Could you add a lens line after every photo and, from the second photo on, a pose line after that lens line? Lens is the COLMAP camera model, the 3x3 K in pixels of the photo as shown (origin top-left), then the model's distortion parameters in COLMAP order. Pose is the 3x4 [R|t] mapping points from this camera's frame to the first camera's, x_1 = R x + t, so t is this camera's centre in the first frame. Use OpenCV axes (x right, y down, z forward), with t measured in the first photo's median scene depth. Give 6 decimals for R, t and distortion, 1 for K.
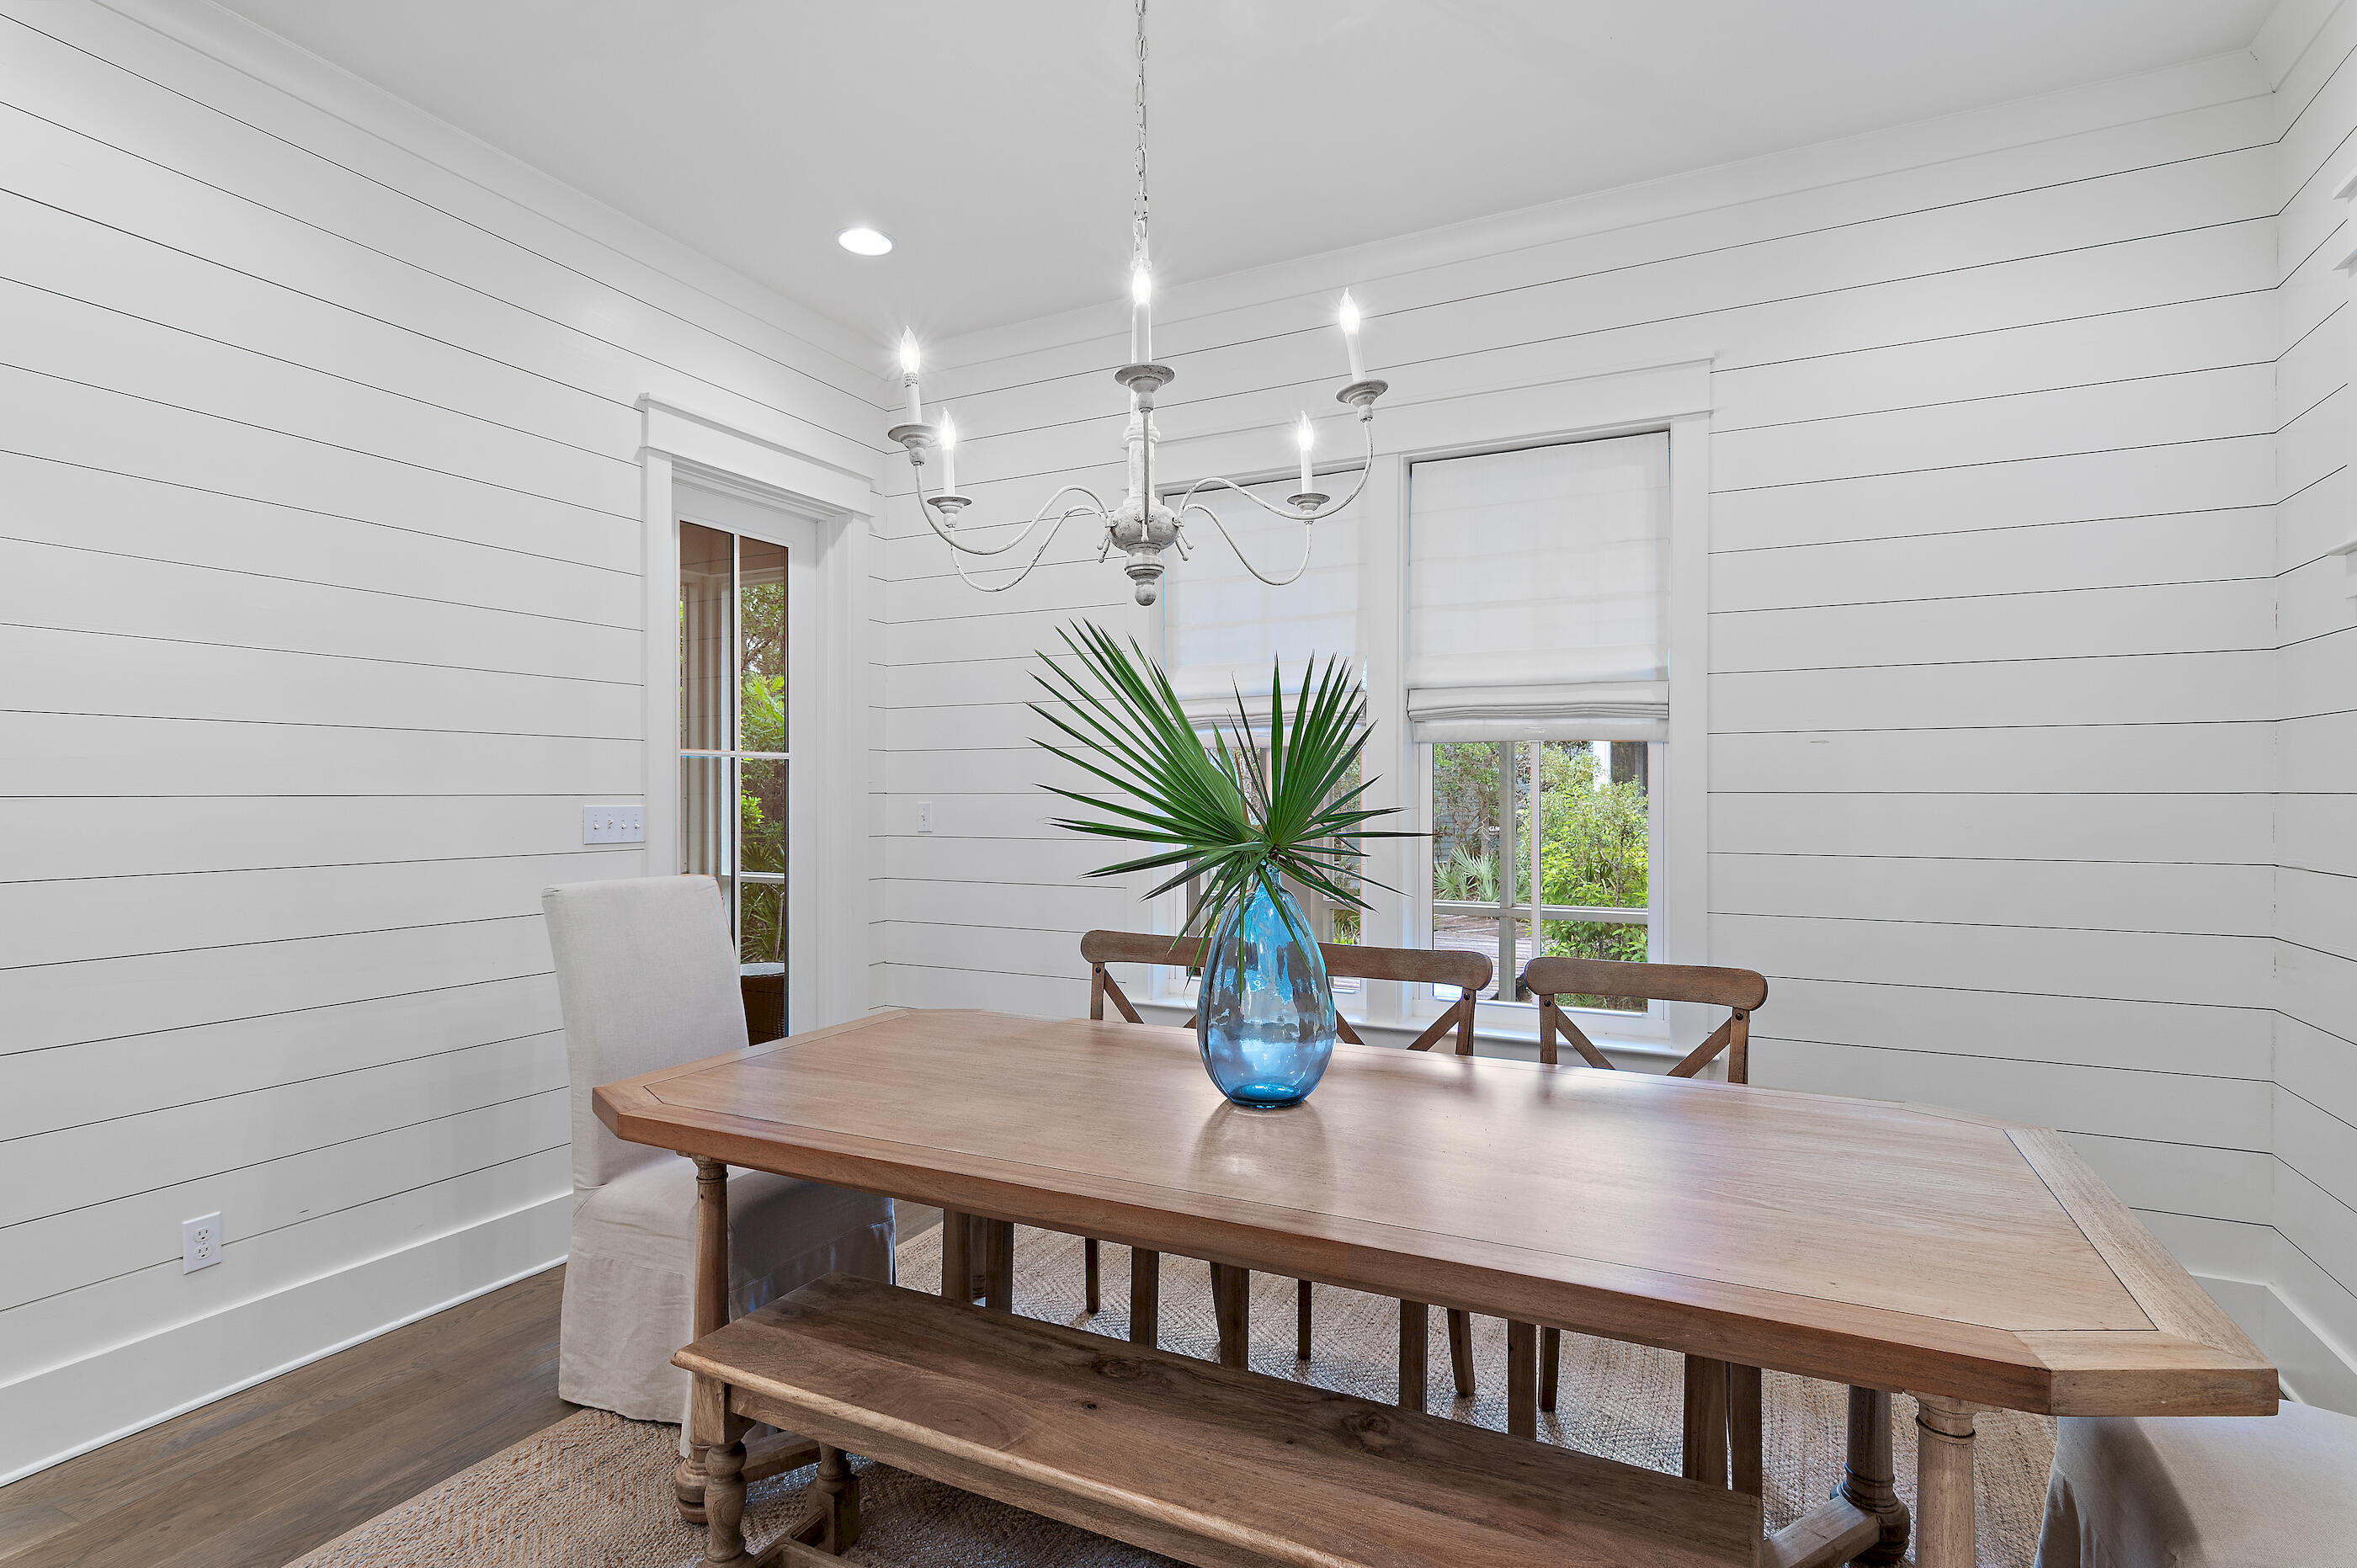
lens RADIAL K [[1155.5, 0, 1161.1], [0, 1155.5, 798.3], [0, 0, 1]] dist [0.006960, -0.002721]
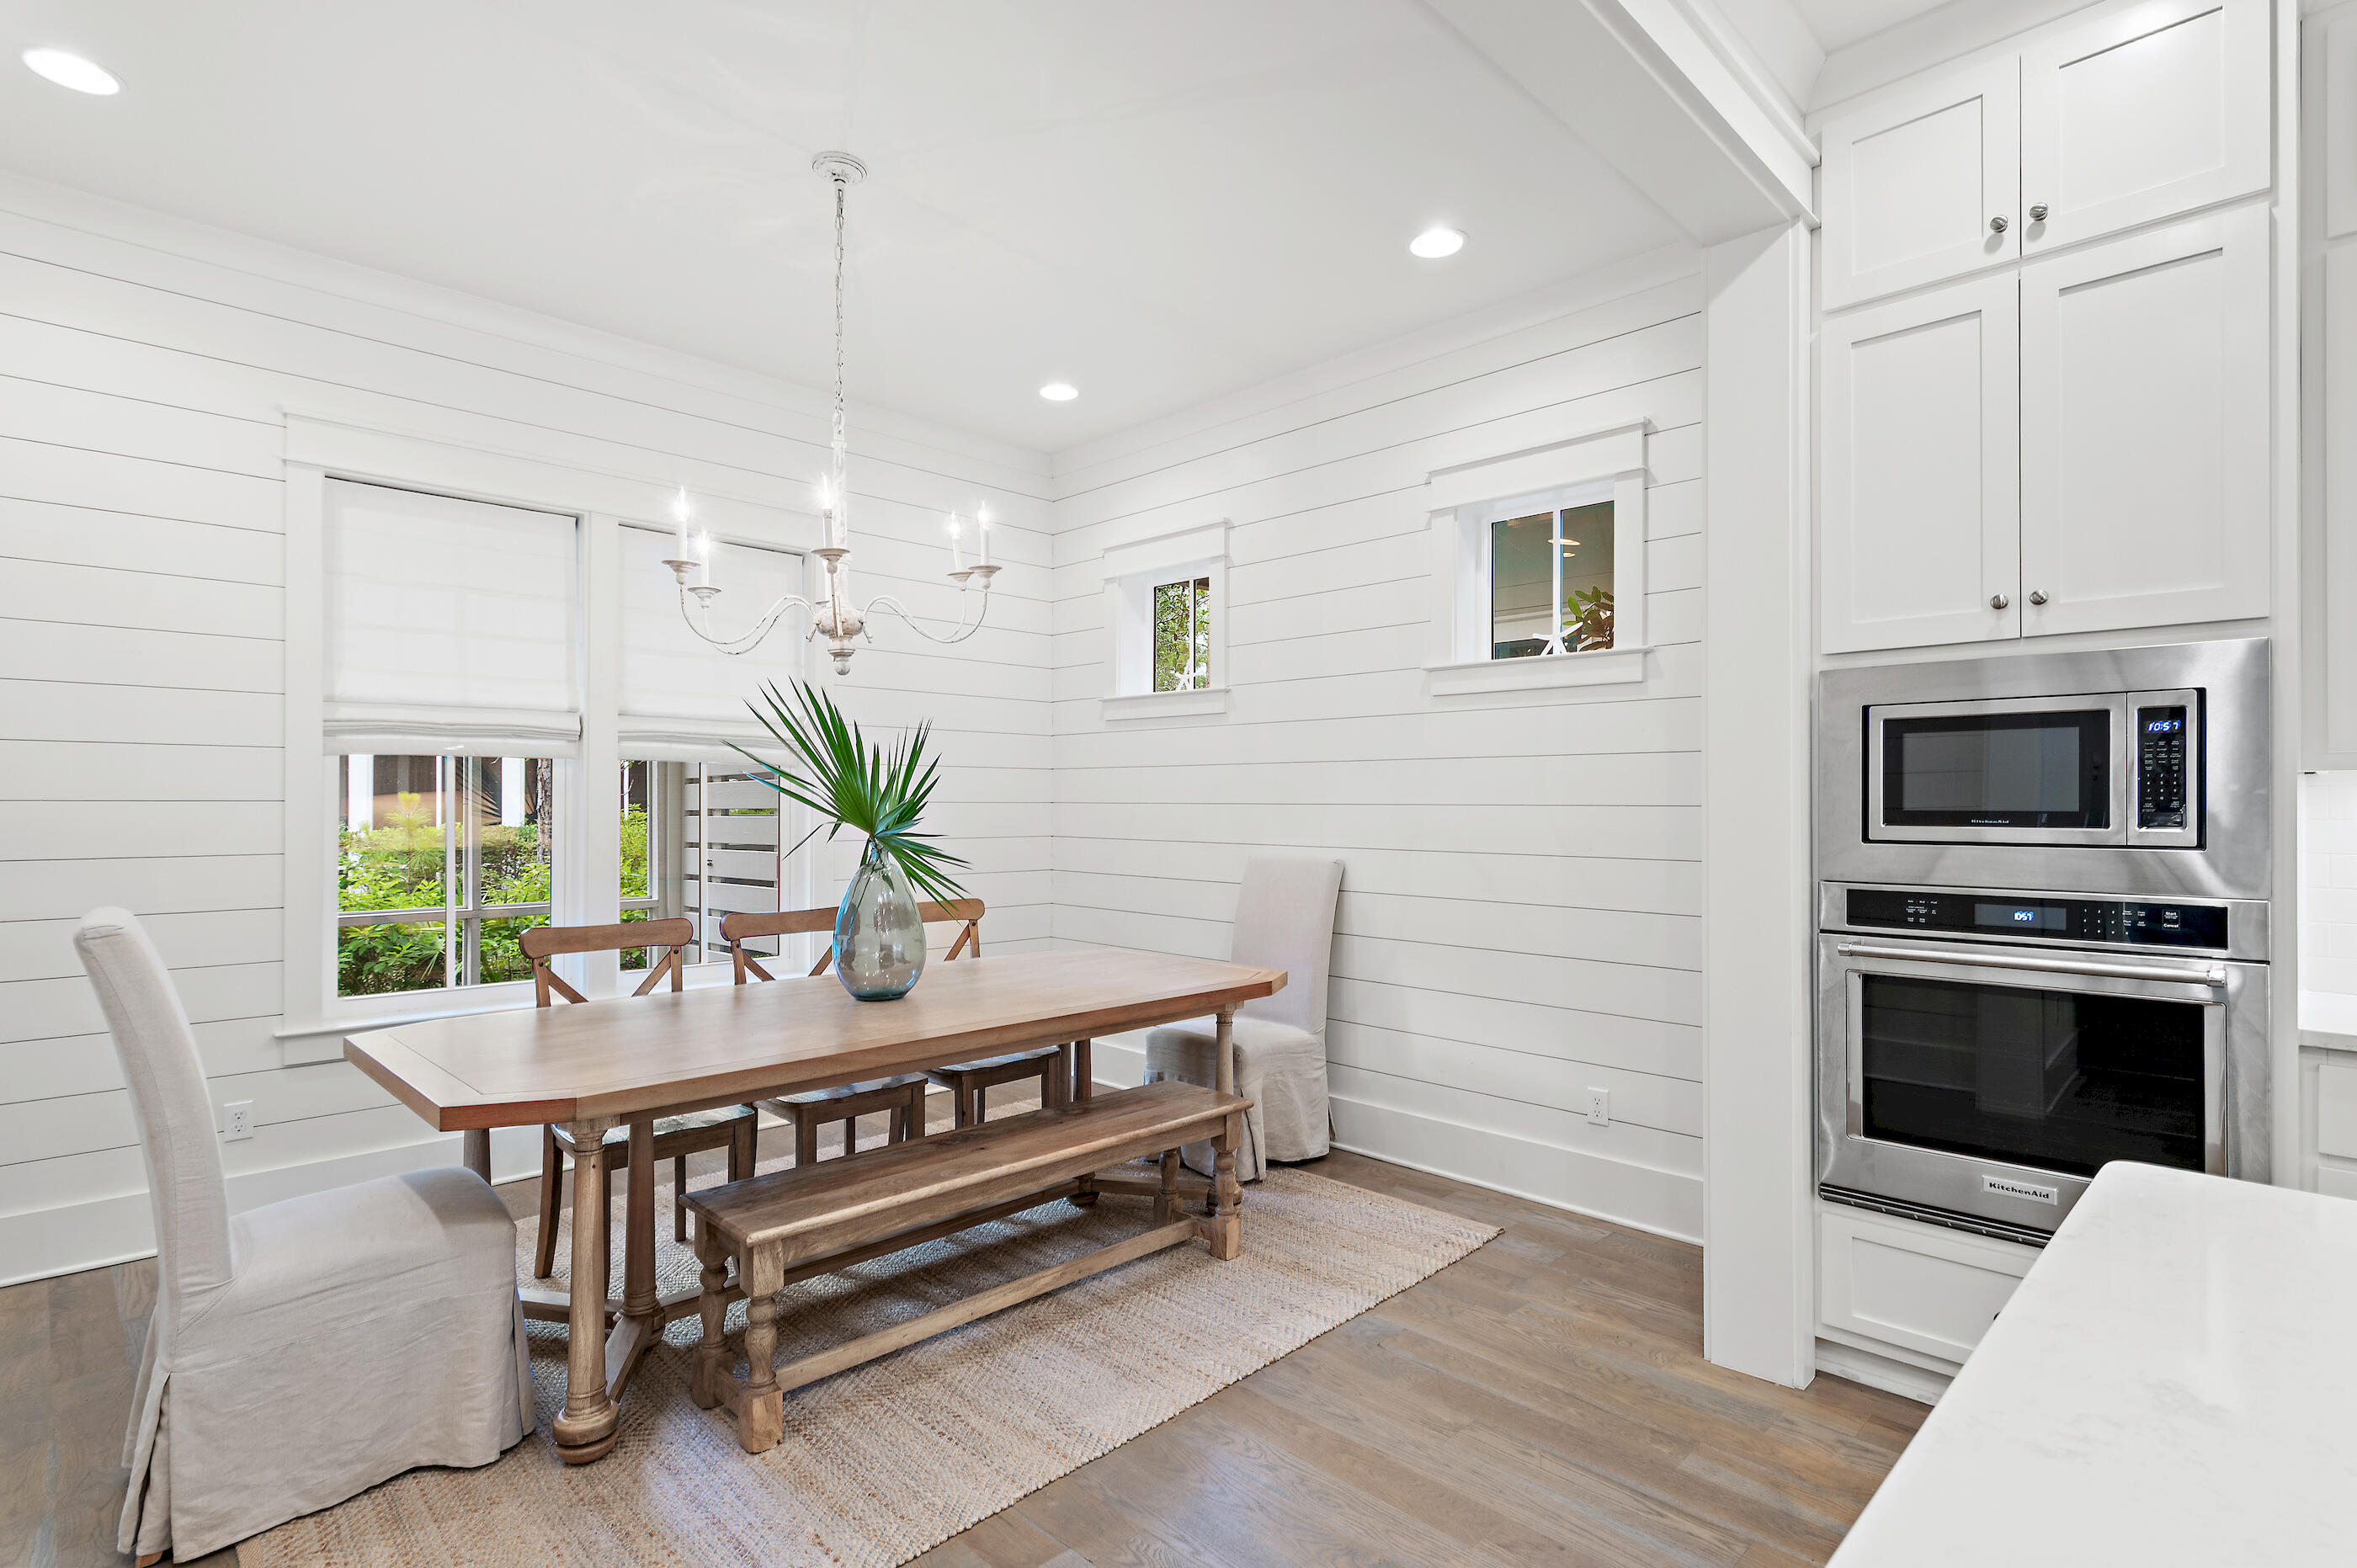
lens RADIAL K [[1155.5, 0, 1184.7], [0, 1155.5, 794.6], [0, 0, 1]] dist [0.006960, -0.002721]
pose [[0.313902, 0.006128, 0.949436, -1.135393], [0.001239, 0.999976, -0.006864, -0.003005], [-0.949455, 0.003331, 0.313887, 0.101857]]
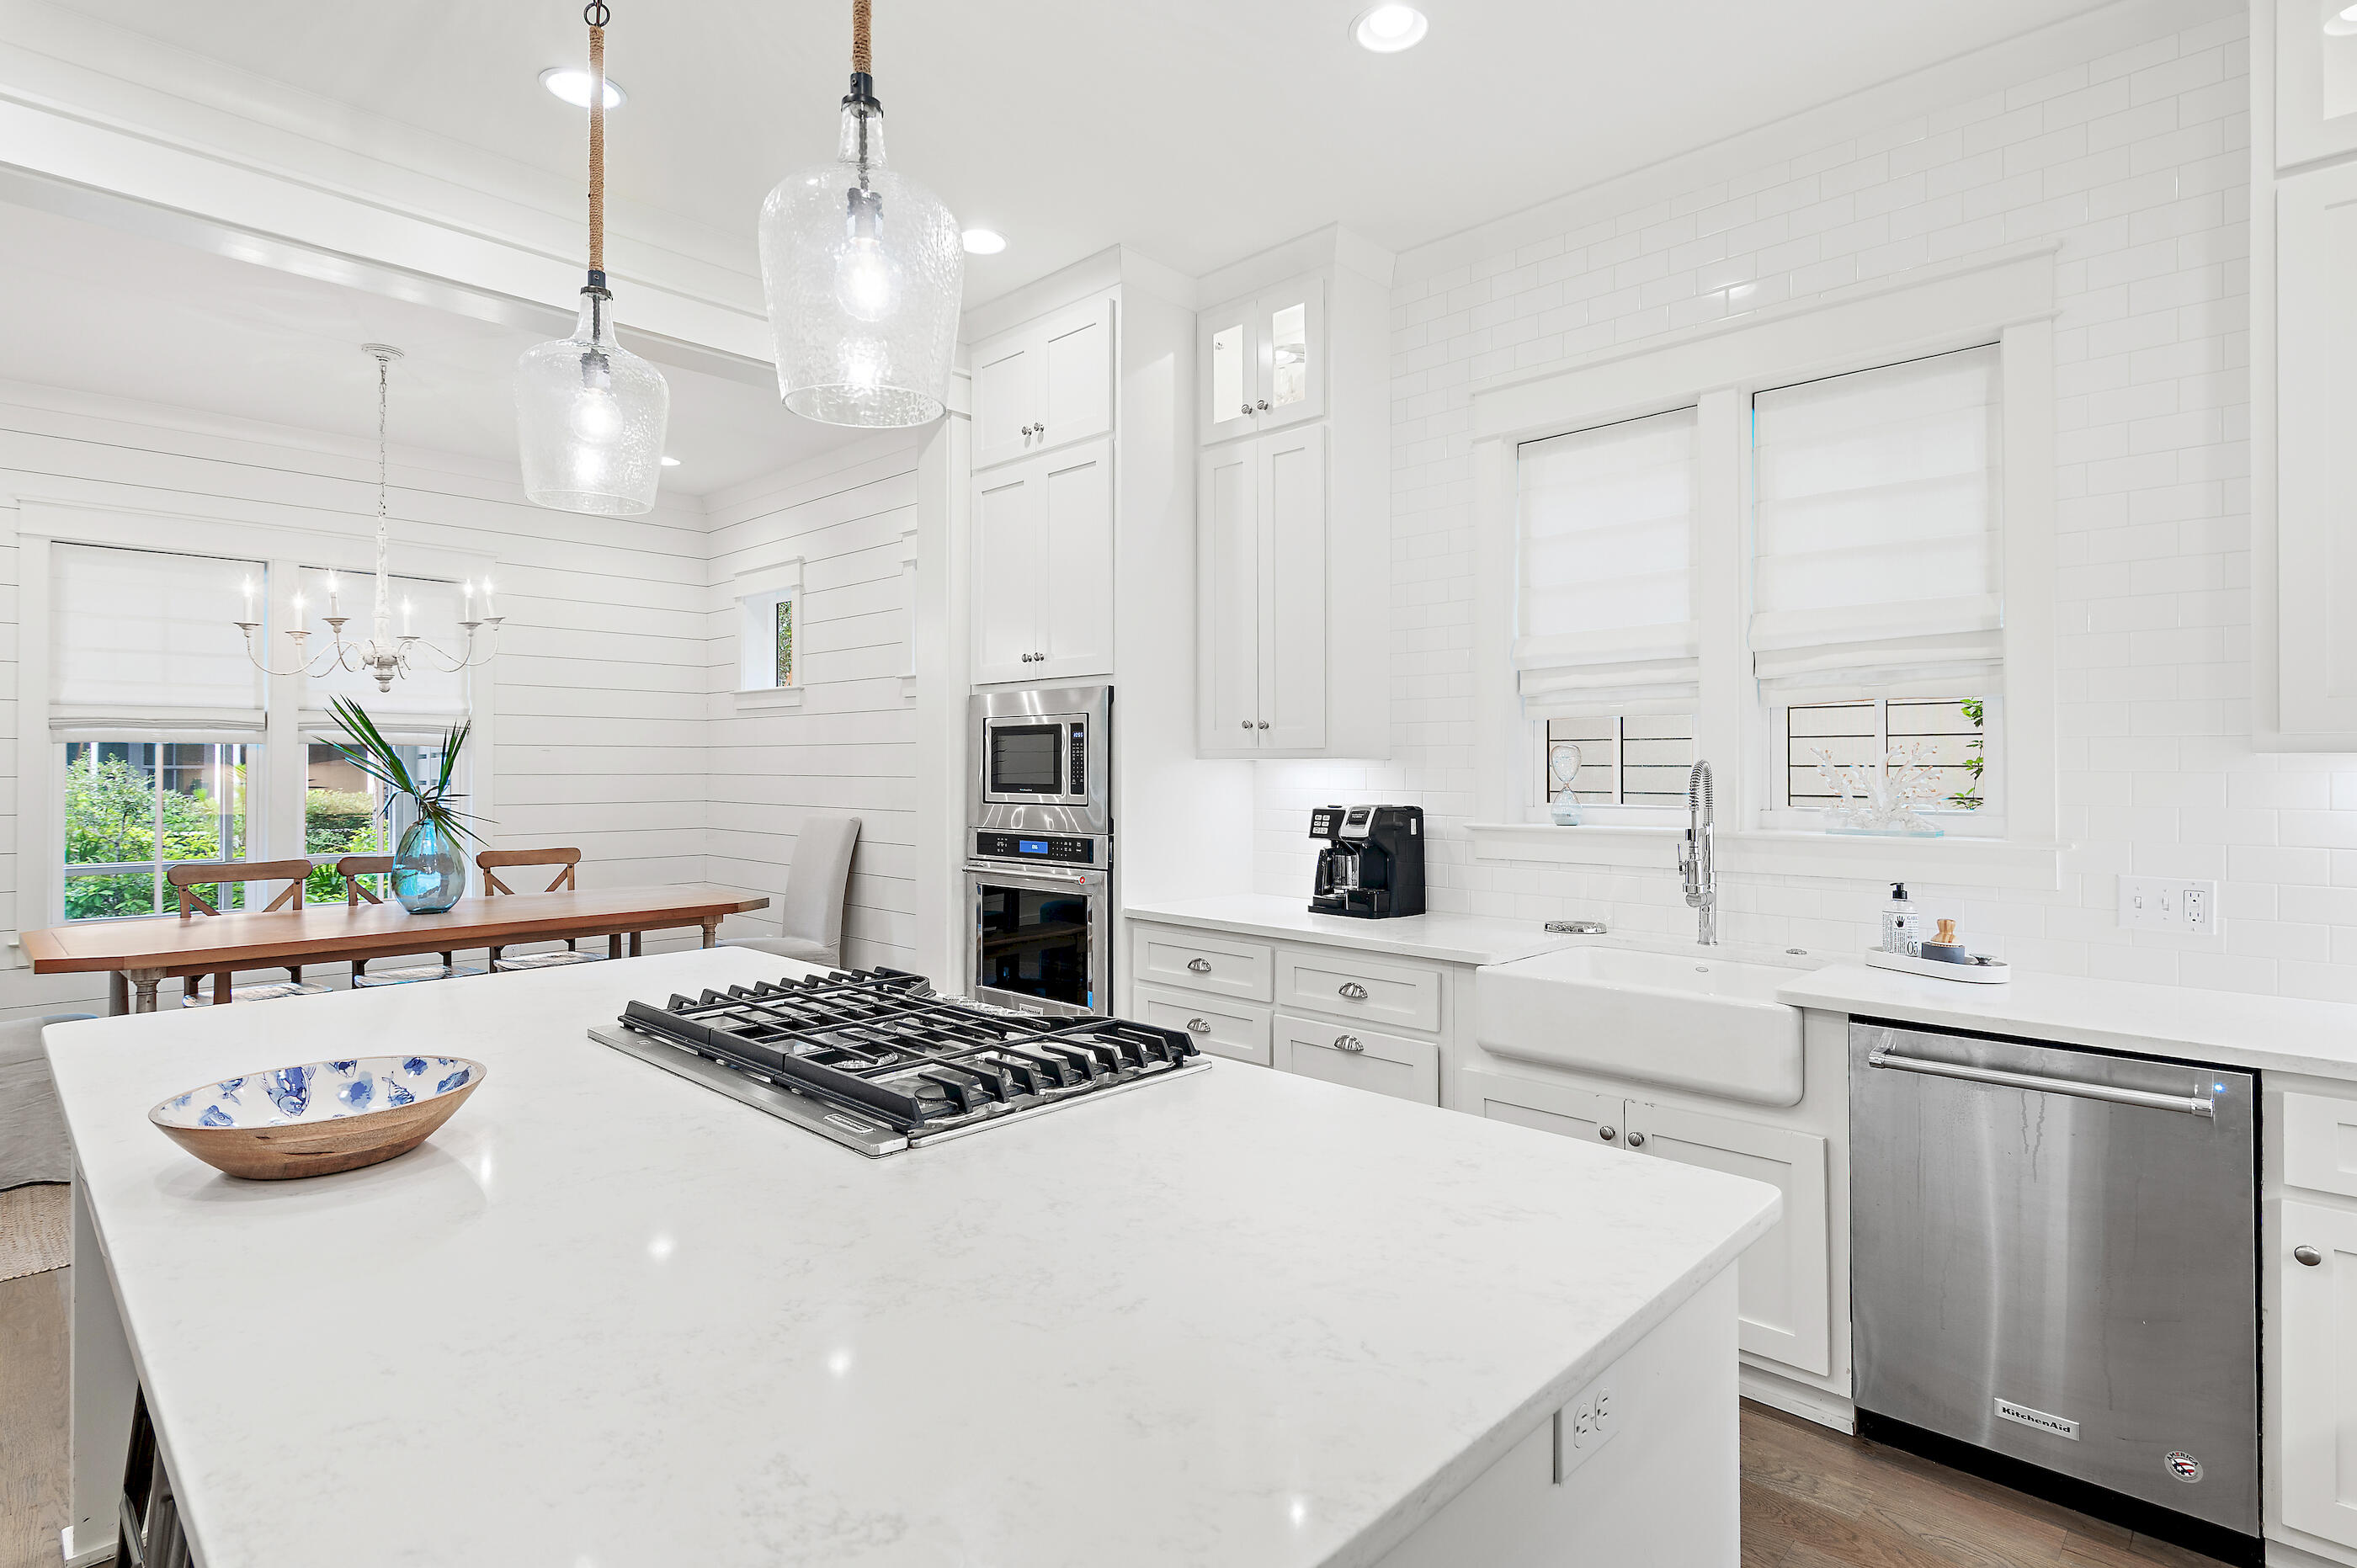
lens RADIAL K [[1155.5, 0, 1187.5], [0, 1155.5, 761.6], [0, 0, 1]] dist [0.006960, -0.002721]
pose [[0.280446, 0.000607, 0.959869, -1.506131], [0.003887, 0.999991, -0.001768, -0.023420], [-0.959862, 0.004227, 0.280442, -0.963076]]
